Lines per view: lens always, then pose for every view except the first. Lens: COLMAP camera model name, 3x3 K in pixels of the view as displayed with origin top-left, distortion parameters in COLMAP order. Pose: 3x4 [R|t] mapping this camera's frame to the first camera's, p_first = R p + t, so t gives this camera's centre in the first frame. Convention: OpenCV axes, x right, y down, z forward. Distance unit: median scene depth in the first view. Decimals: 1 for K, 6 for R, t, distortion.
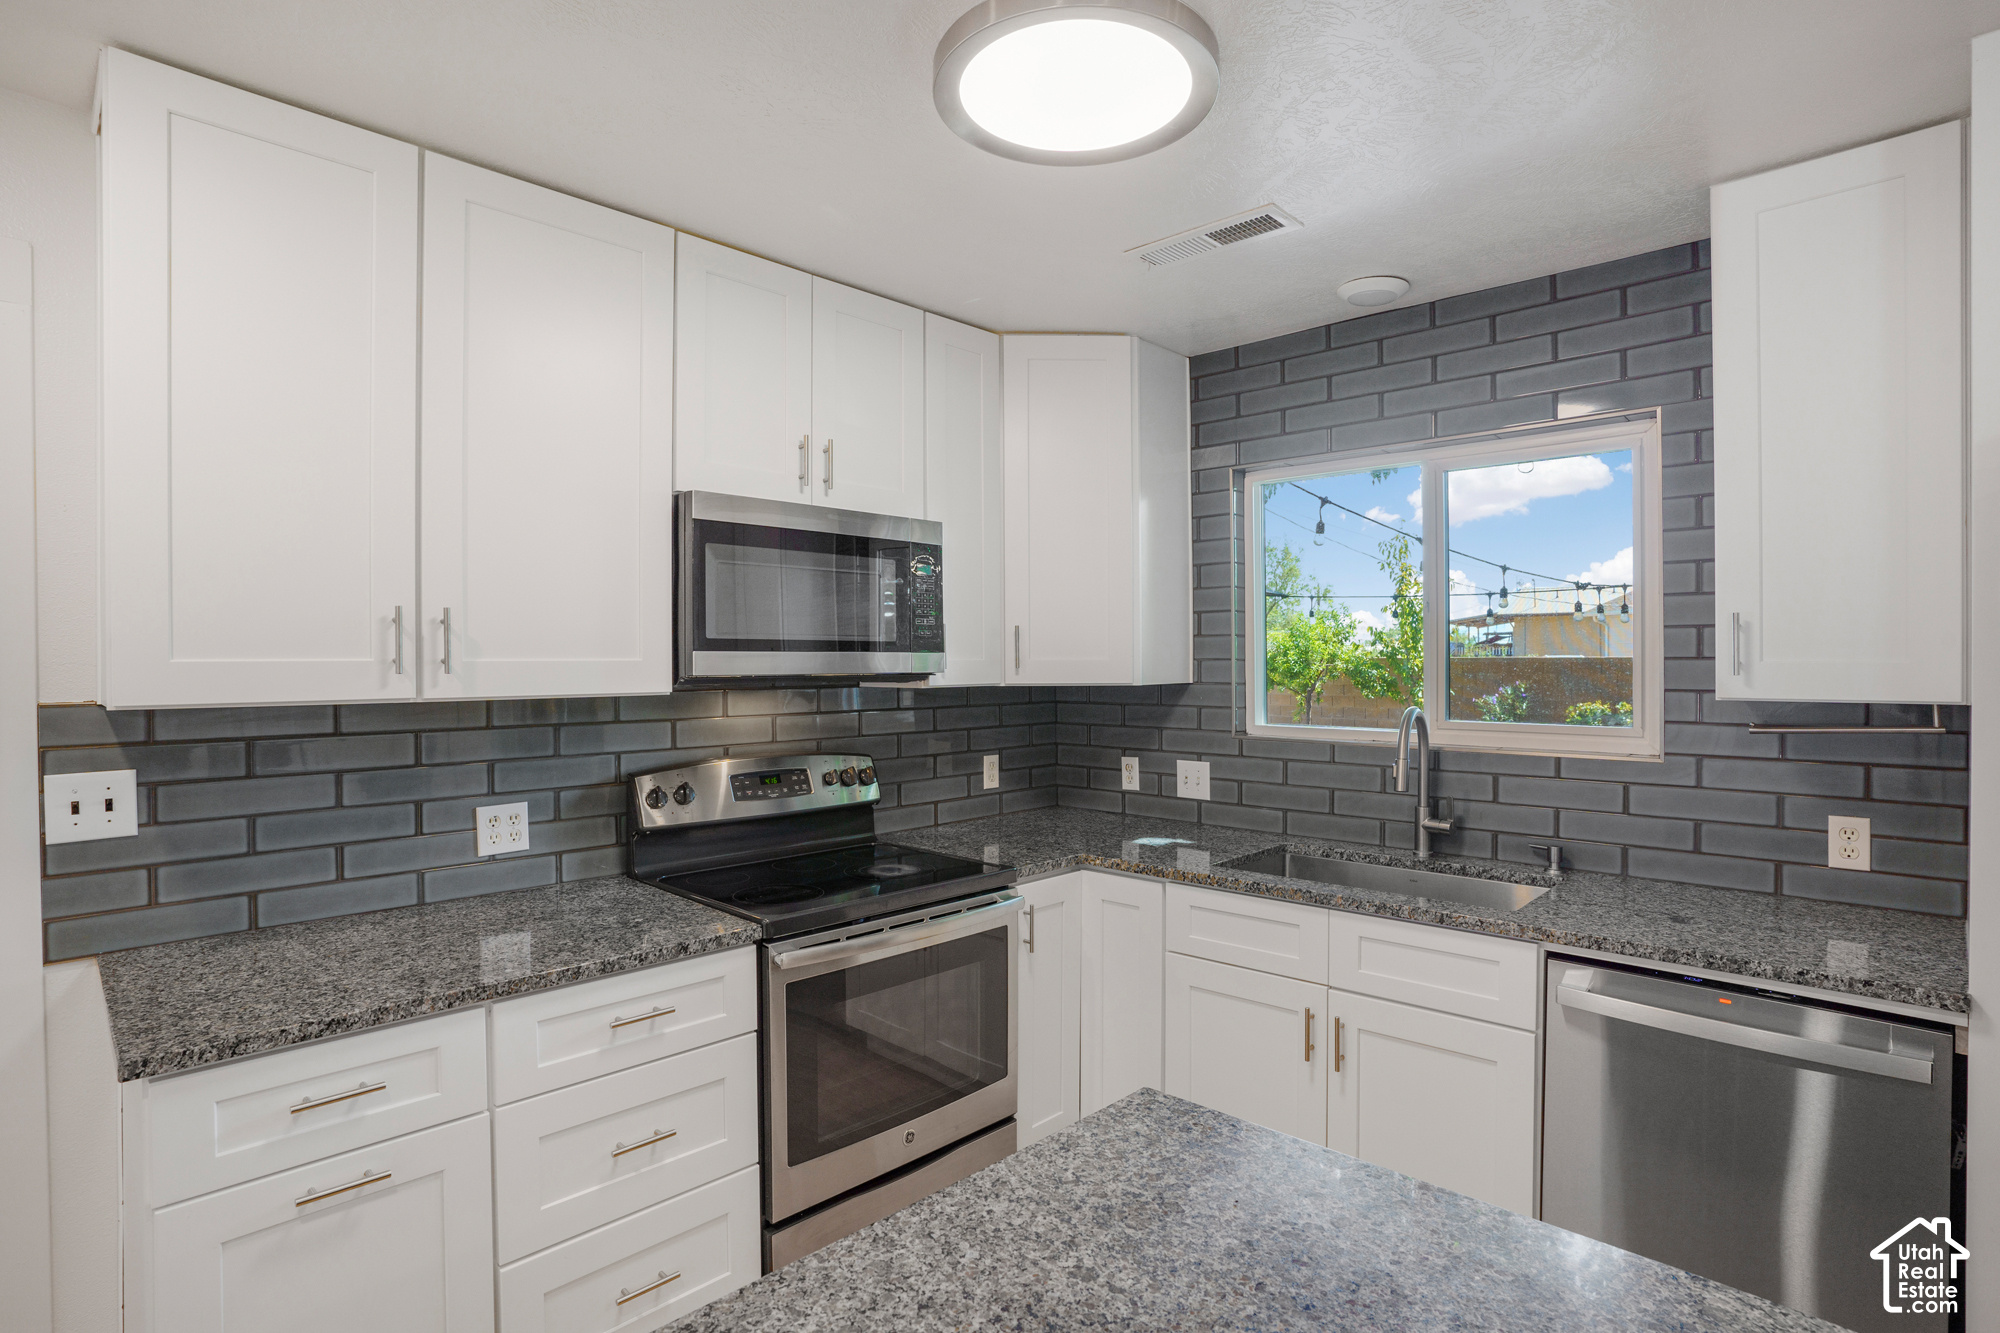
lens RADIAL K [[1009.2, 0, 1006.1], [0, 1009.2, 672.1], [0, 0, 1]] dist [-0.029255, 0.008149]
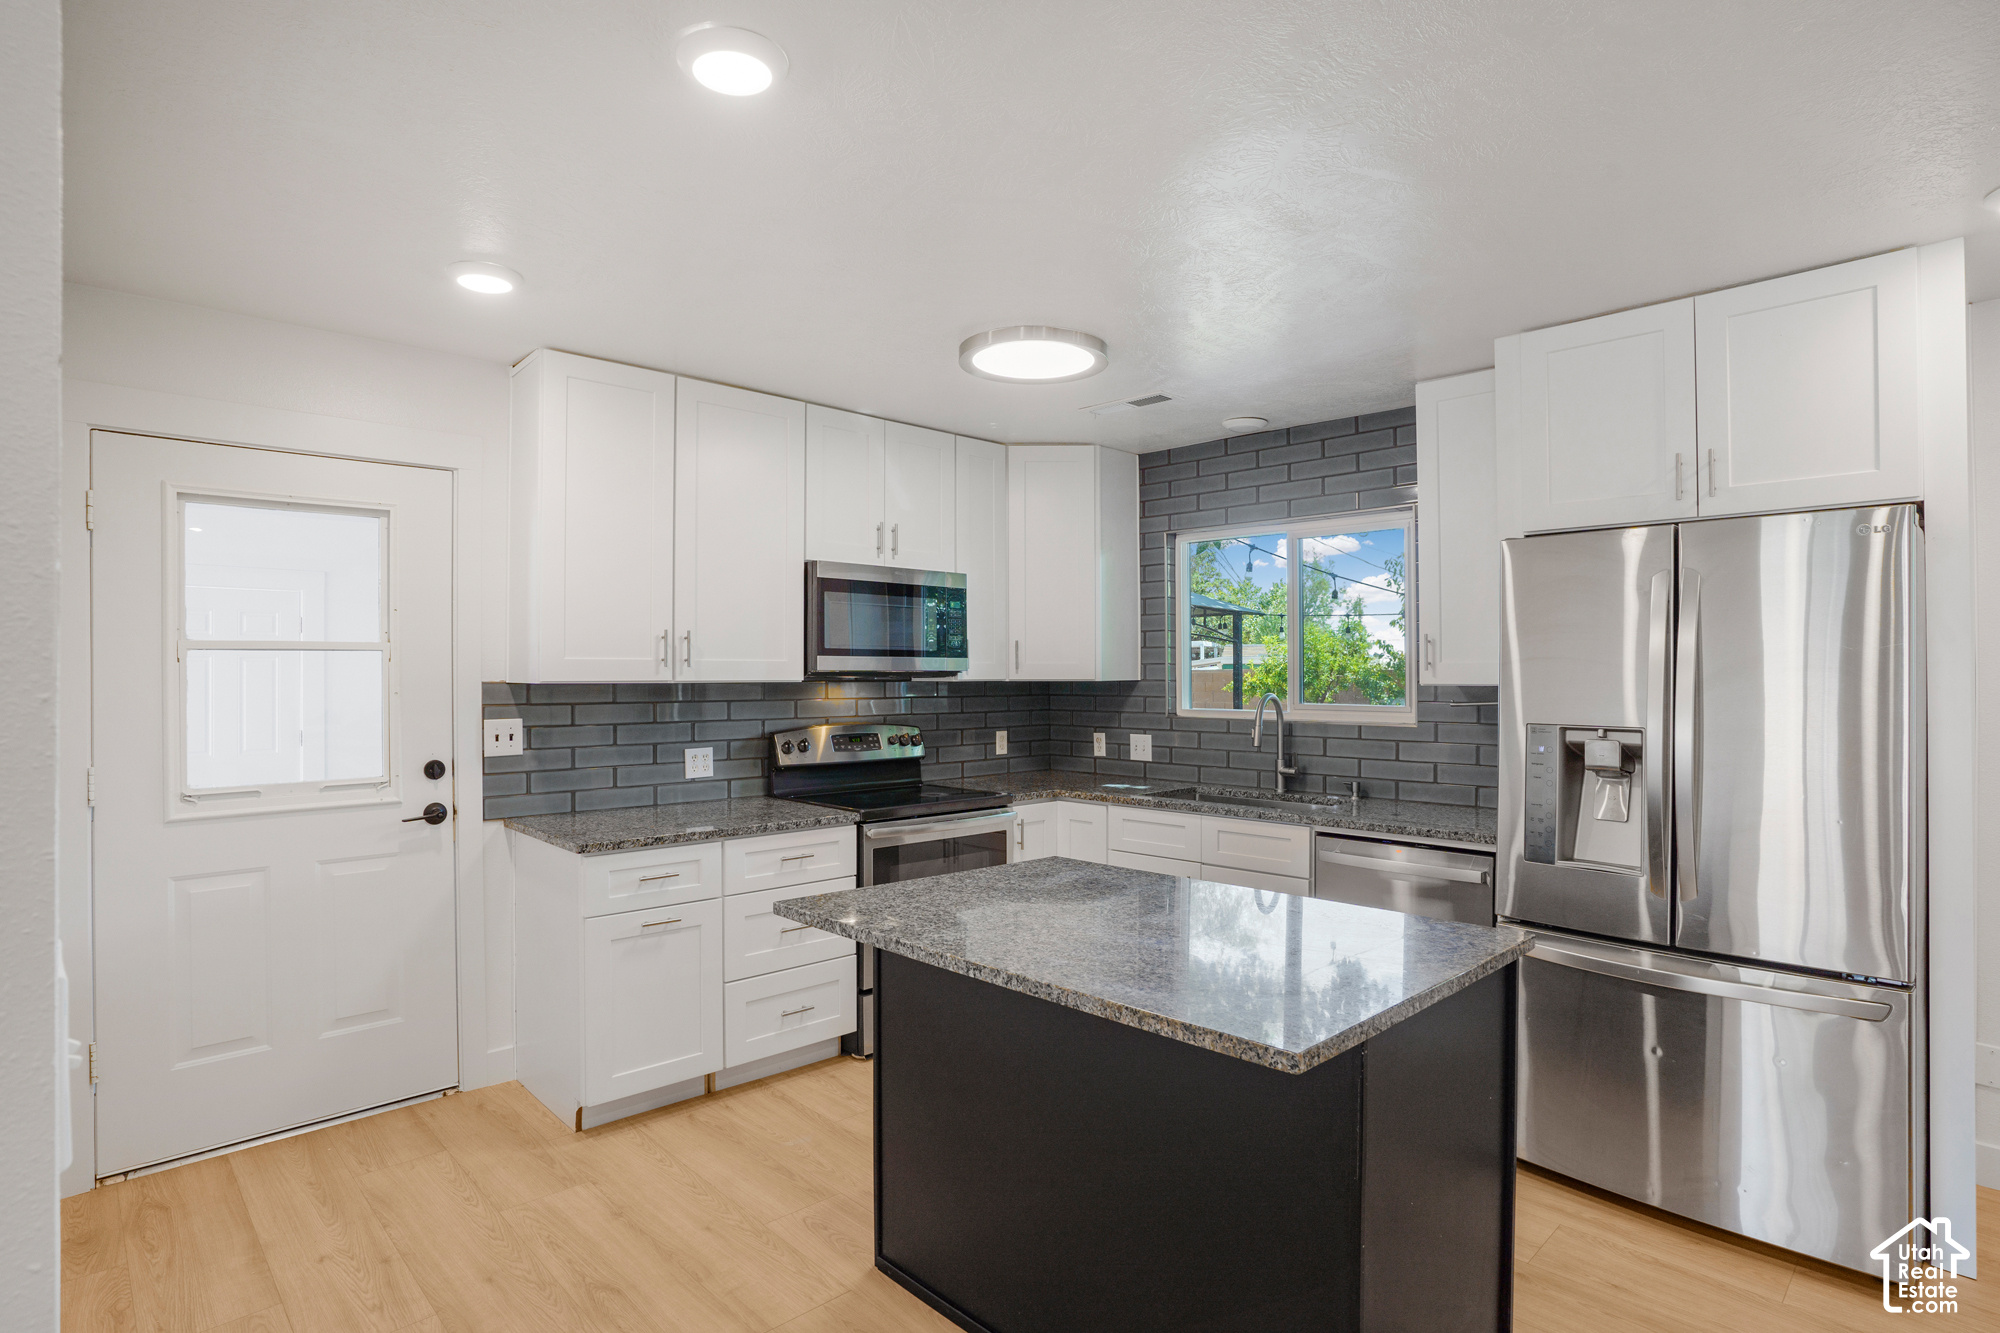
lens RADIAL K [[1044.6, 0, 1011.7], [0, 1044.6, 672.8], [0, 0, 1]] dist [-0.021922, 0.002448]
pose [[0.999572, 0.003213, -0.029090, 0.057568], [-0.003564, 0.999921, -0.012026, 0.024549], [0.029049, 0.012125, 0.999504, -0.646385]]
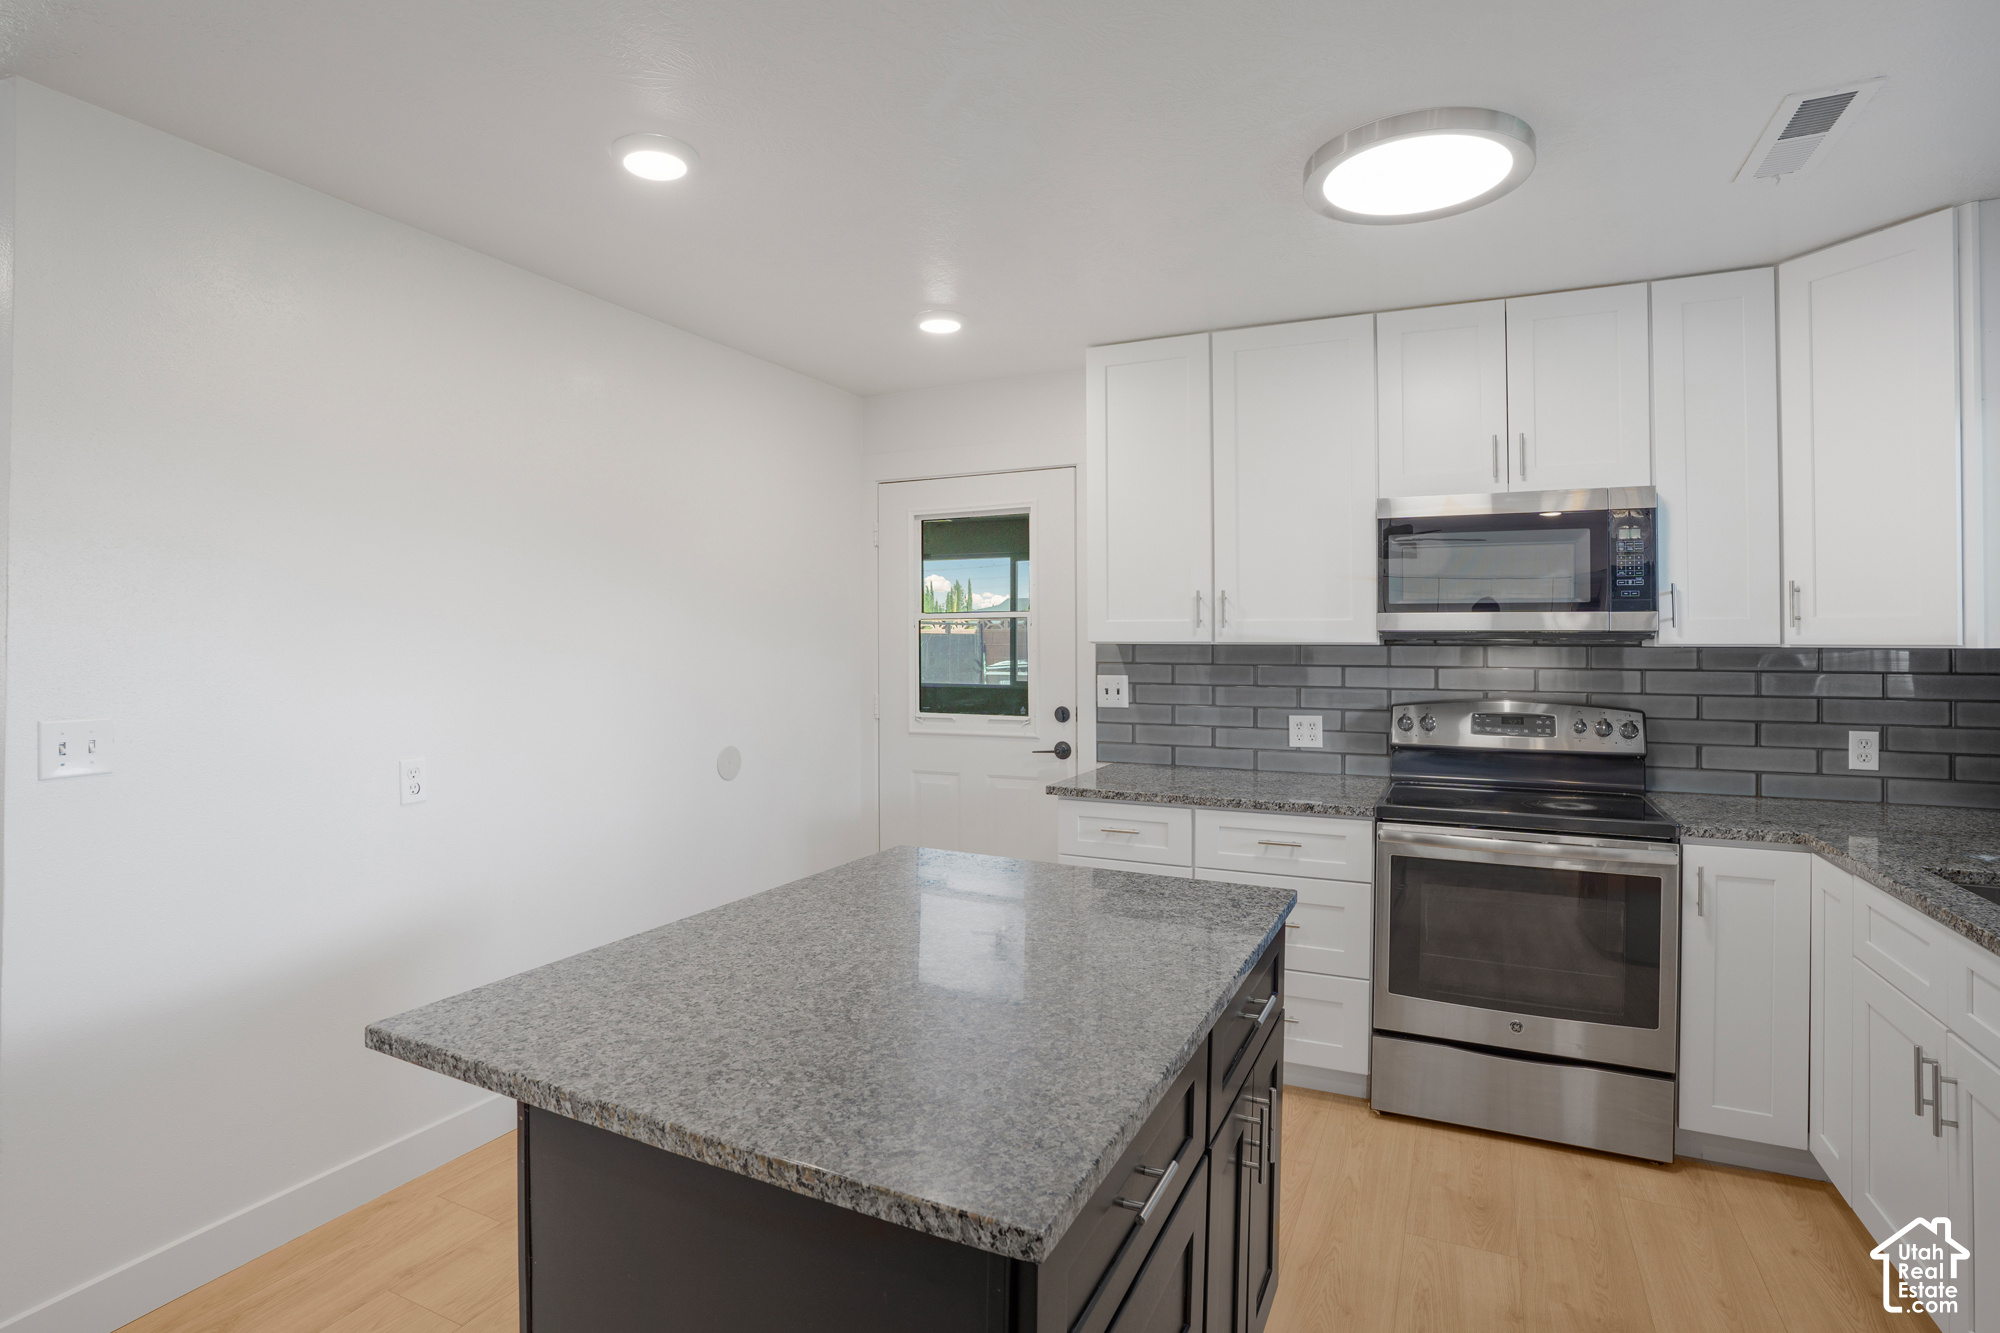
lens RADIAL K [[1009.2, 0, 1015.1], [0, 1009.2, 651.2], [0, 0, 1]] dist [-0.029255, 0.008149]
pose [[0.343756, 0.012470, -0.938976, 0.728818], [-0.014536, 0.999863, 0.007957, 0.025094], [0.938947, 0.010914, 0.343890, 0.043065]]
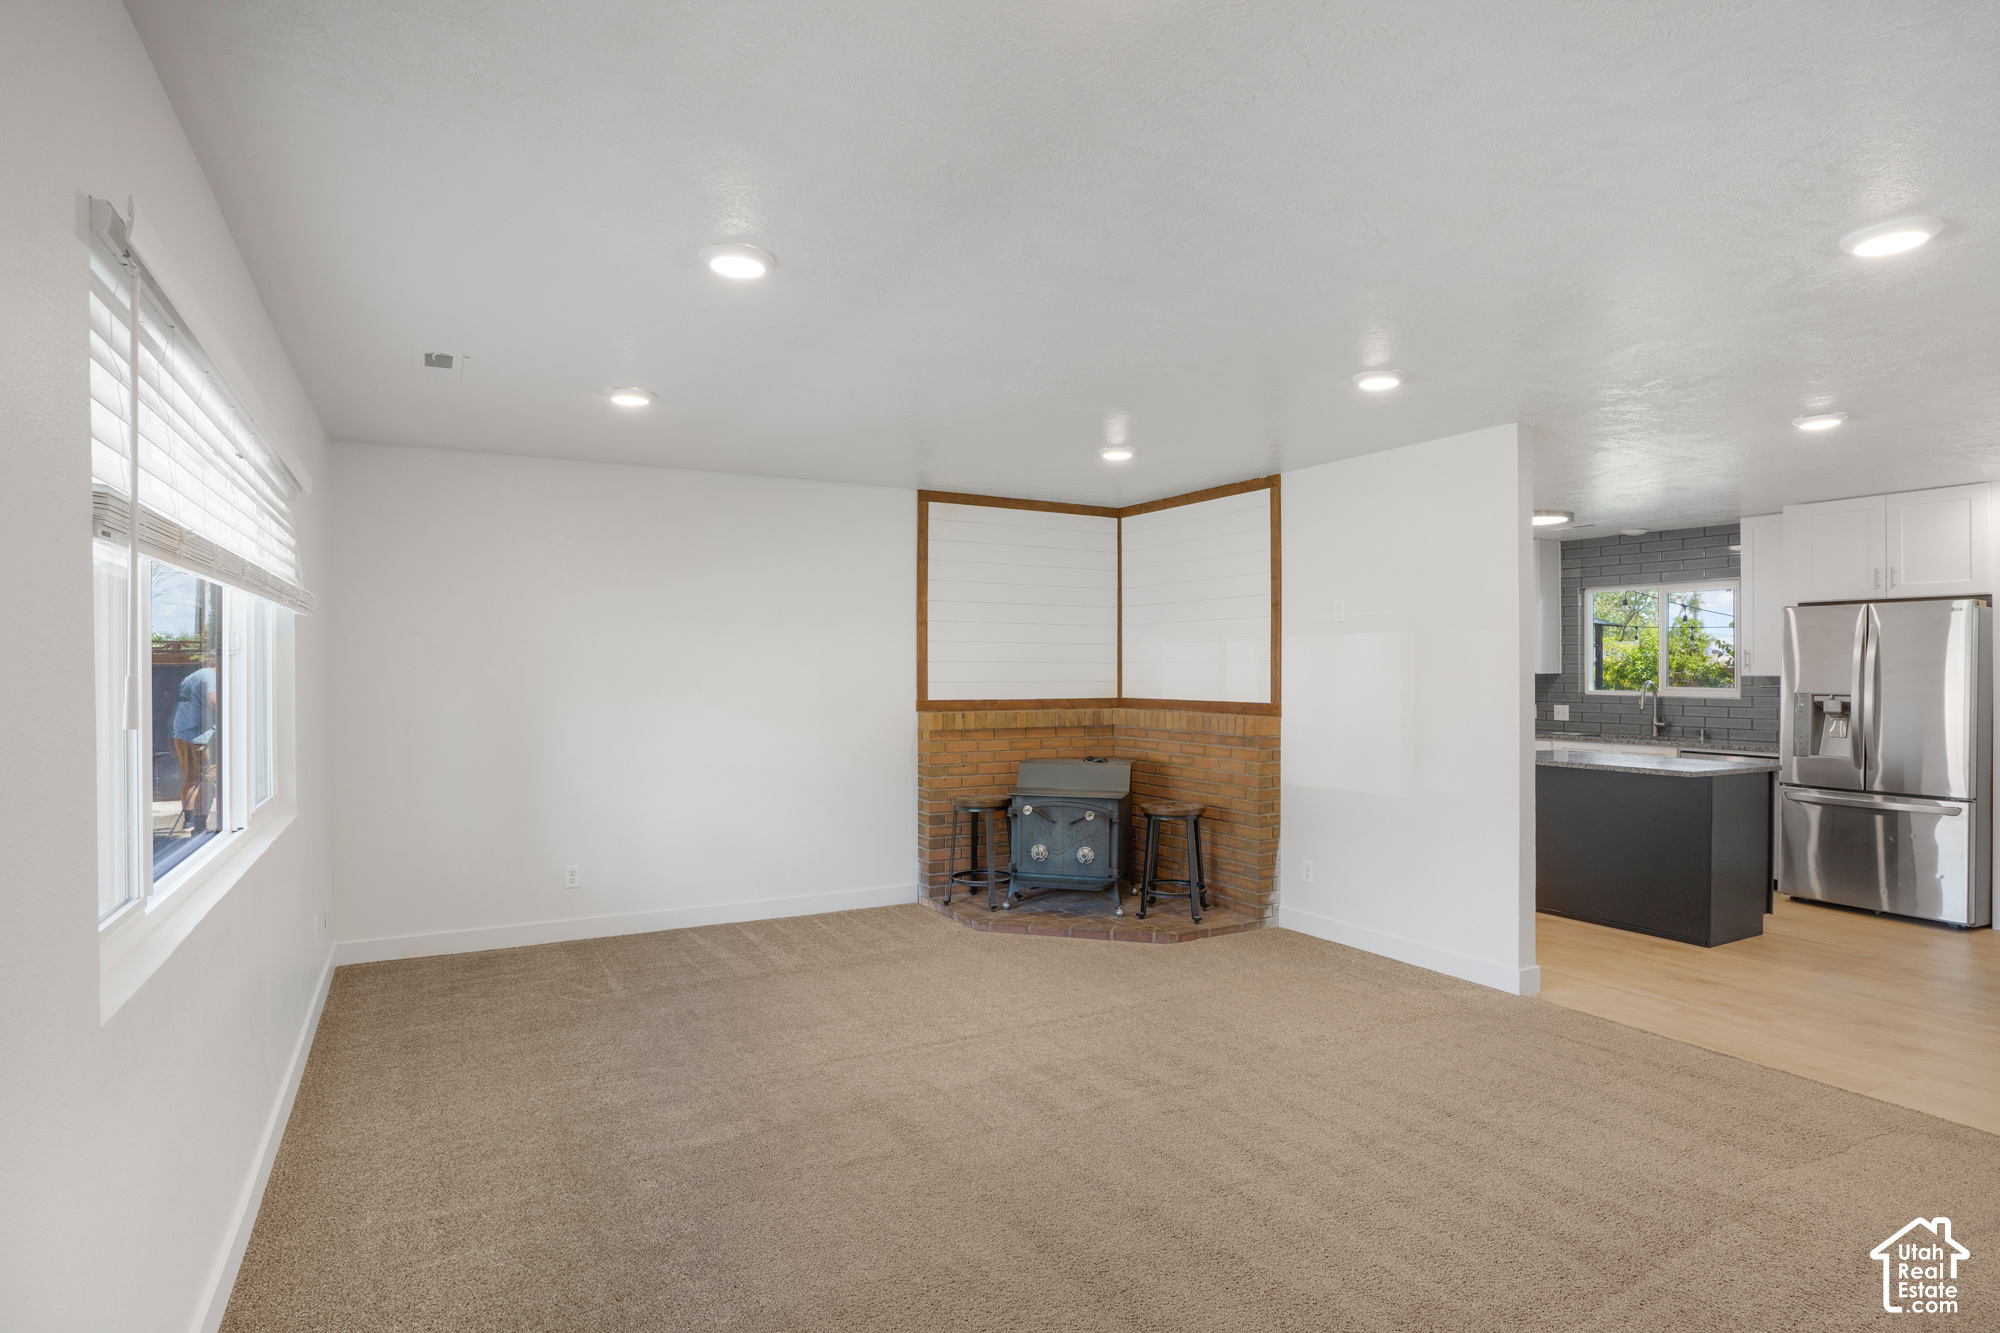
lens RADIAL K [[1044.6, 0, 996.4], [0, 1044.6, 673.3], [0, 0, 1]] dist [-0.021922, 0.002448]
pose [[0.955417, 0.007610, -0.295160, -0.507412], [-0.009830, 0.999933, -0.006037, 0.050935], [0.295095, 0.008669, 0.955429, -2.416314]]
